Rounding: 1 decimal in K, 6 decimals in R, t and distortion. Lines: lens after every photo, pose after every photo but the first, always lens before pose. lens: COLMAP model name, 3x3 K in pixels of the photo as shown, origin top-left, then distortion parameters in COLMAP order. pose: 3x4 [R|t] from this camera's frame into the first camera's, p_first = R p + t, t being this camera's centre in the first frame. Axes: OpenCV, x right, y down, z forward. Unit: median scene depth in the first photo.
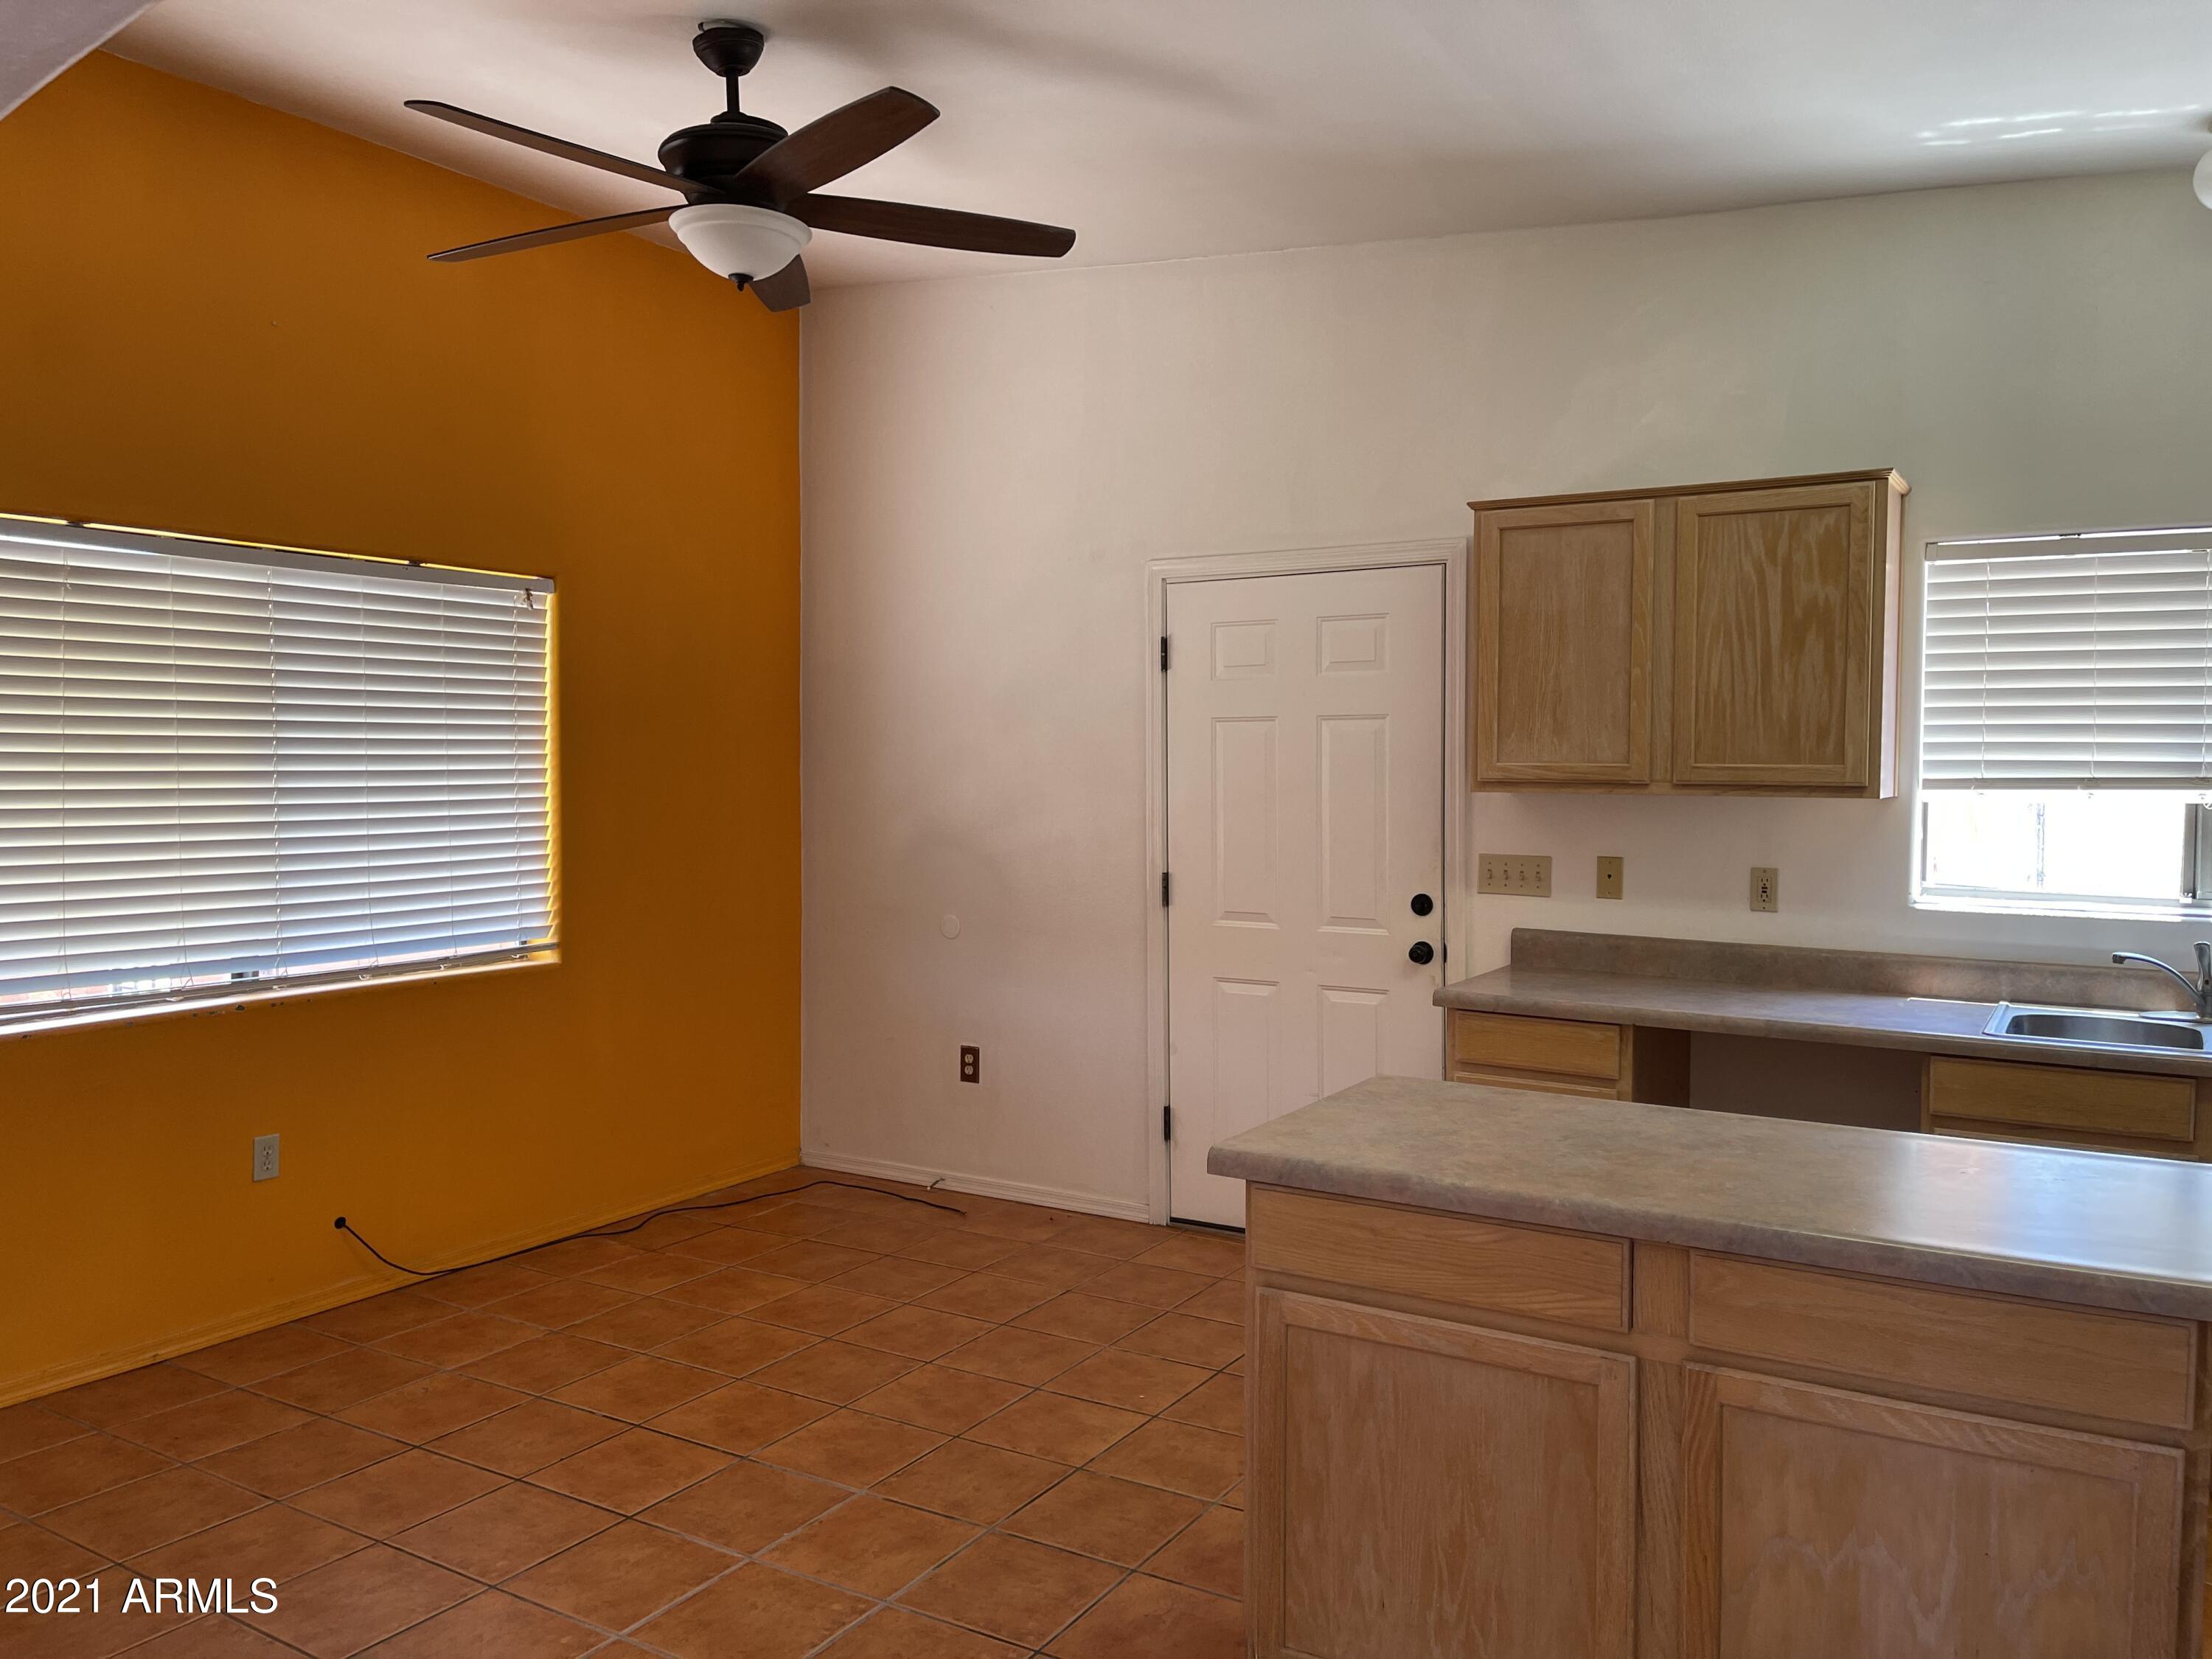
lens RADIAL K [[1666.7, 0, 1106.4], [0, 1666.7, 812.0], [0, 0, 1]] dist [0.061764, -0.088722]
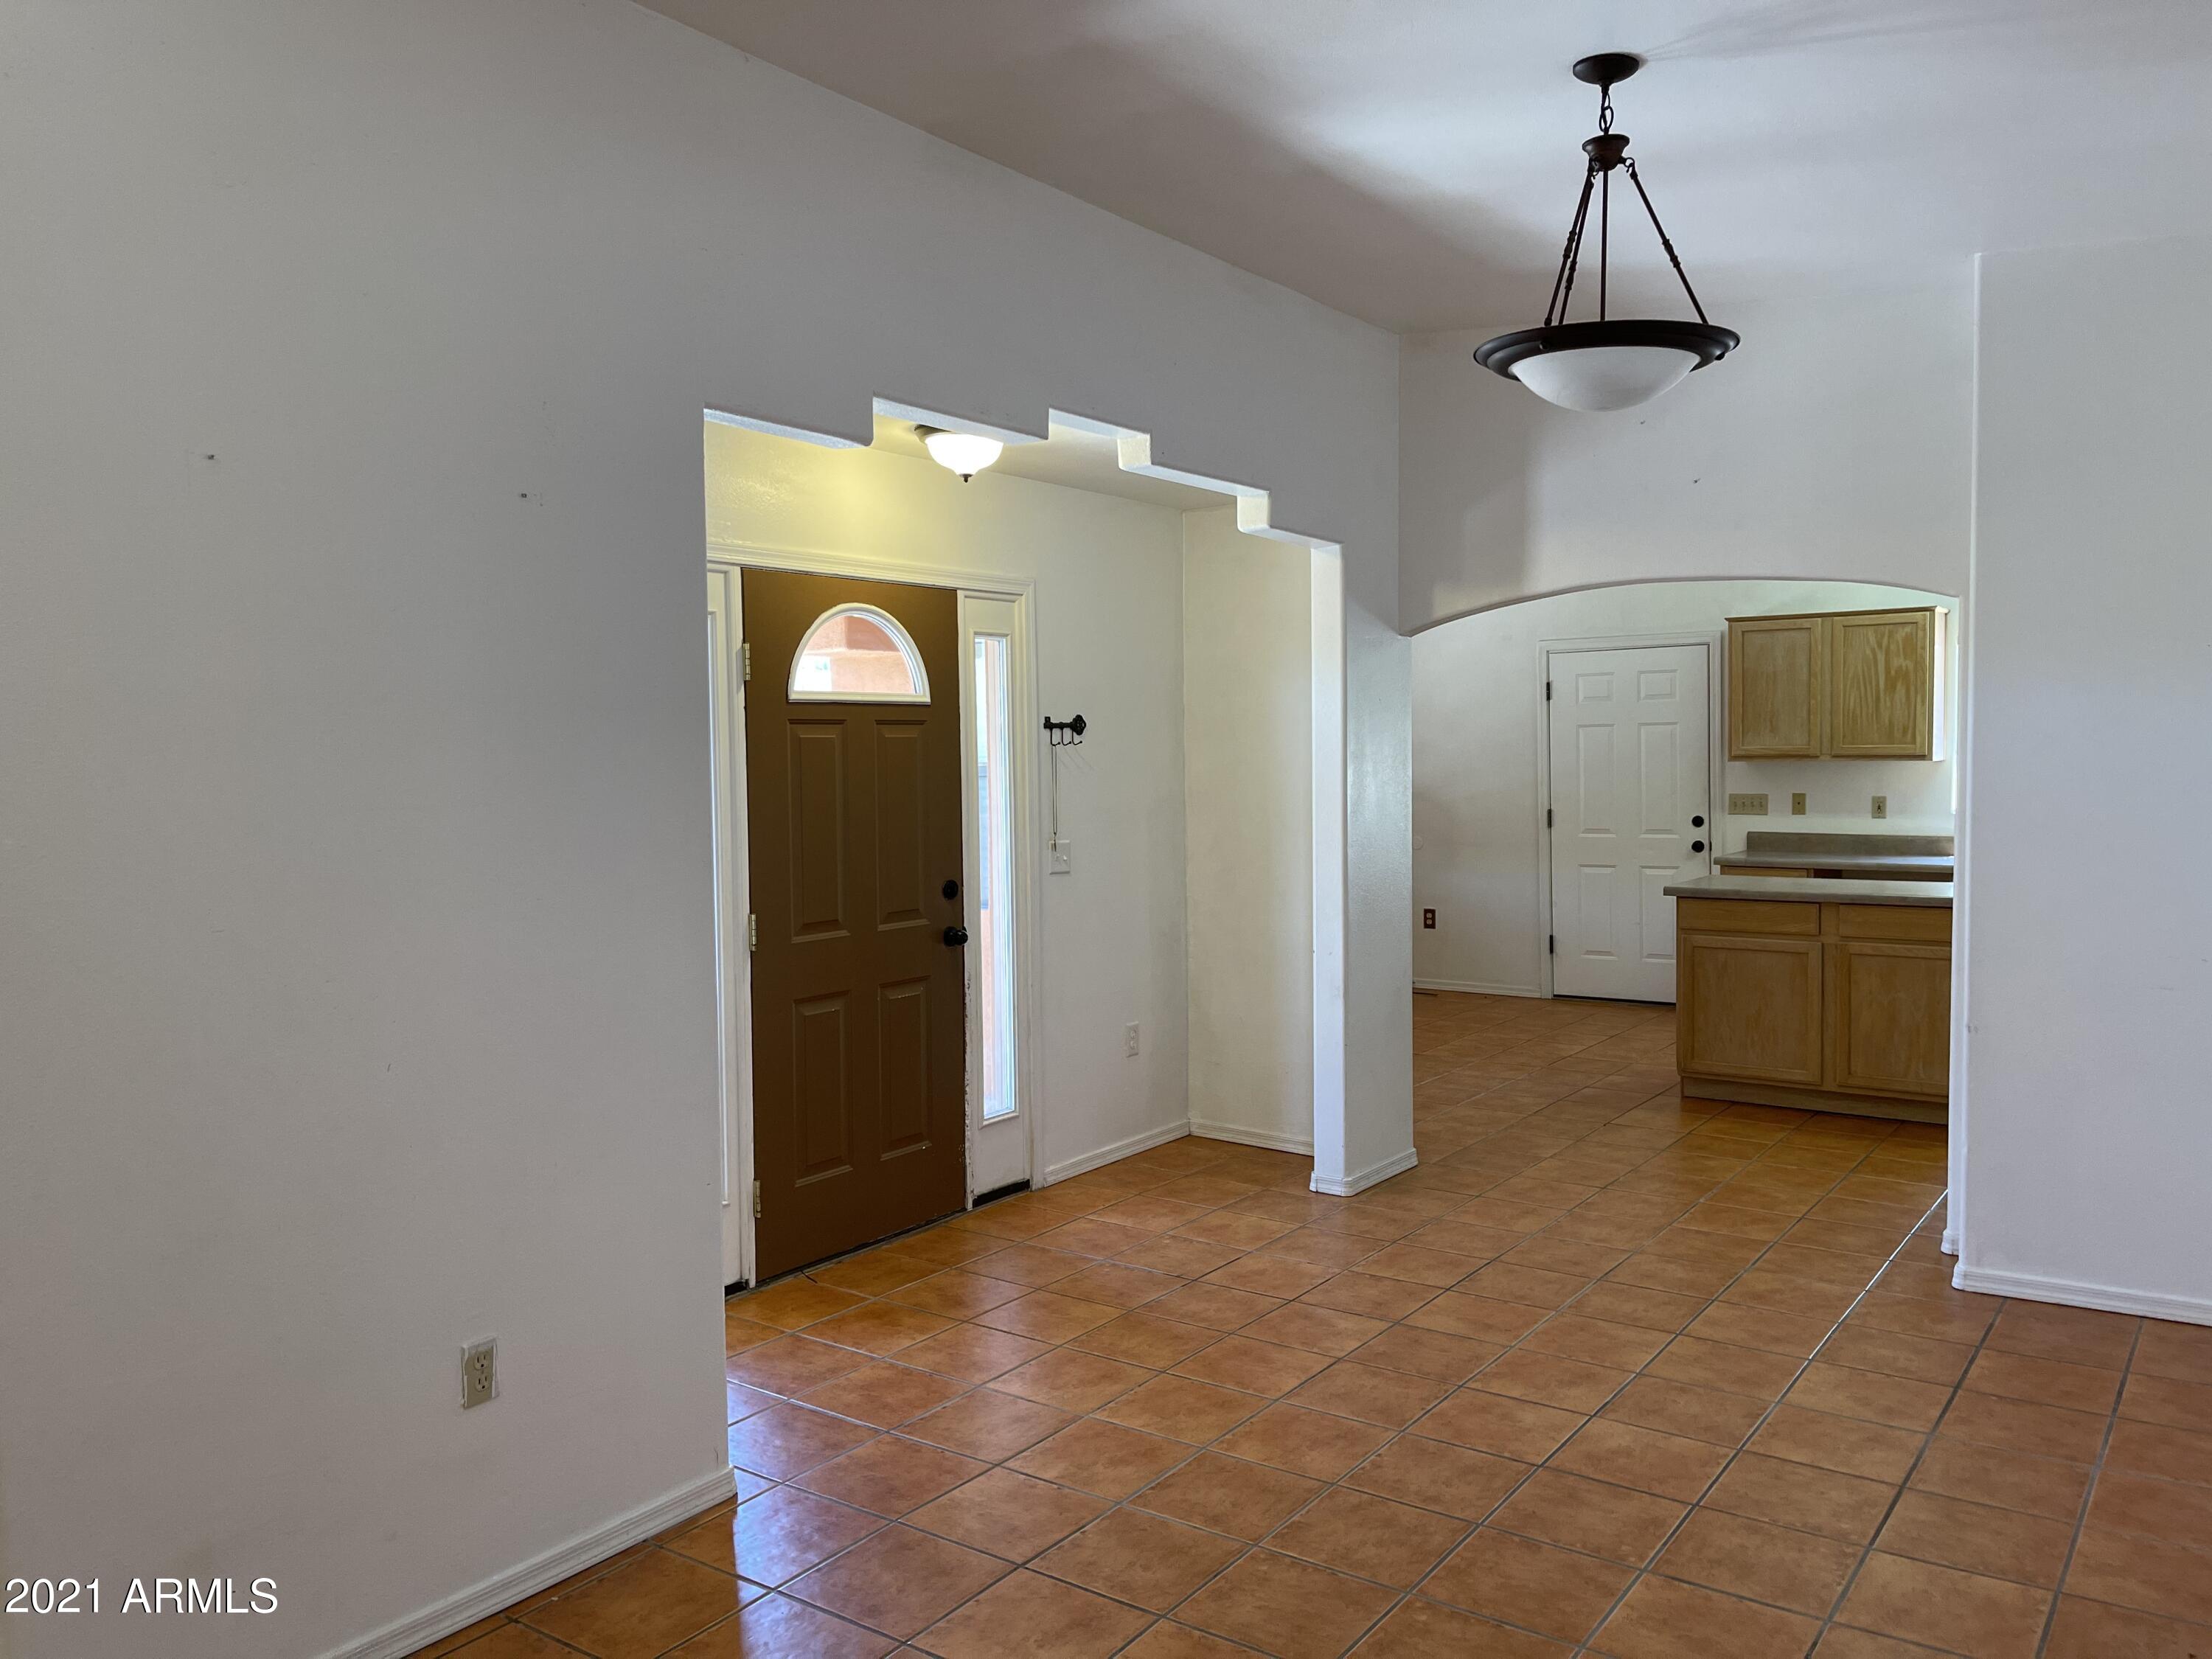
lens RADIAL K [[1666.7, 0, 1112.6], [0, 1666.7, 822.2], [0, 0, 1]] dist [0.061764, -0.088722]
pose [[0.996858, -0.013925, -0.077978, -0.390979], [0.014864, 0.999824, 0.011467, 0.028729], [0.077805, -0.012590, 0.996889, -1.150495]]
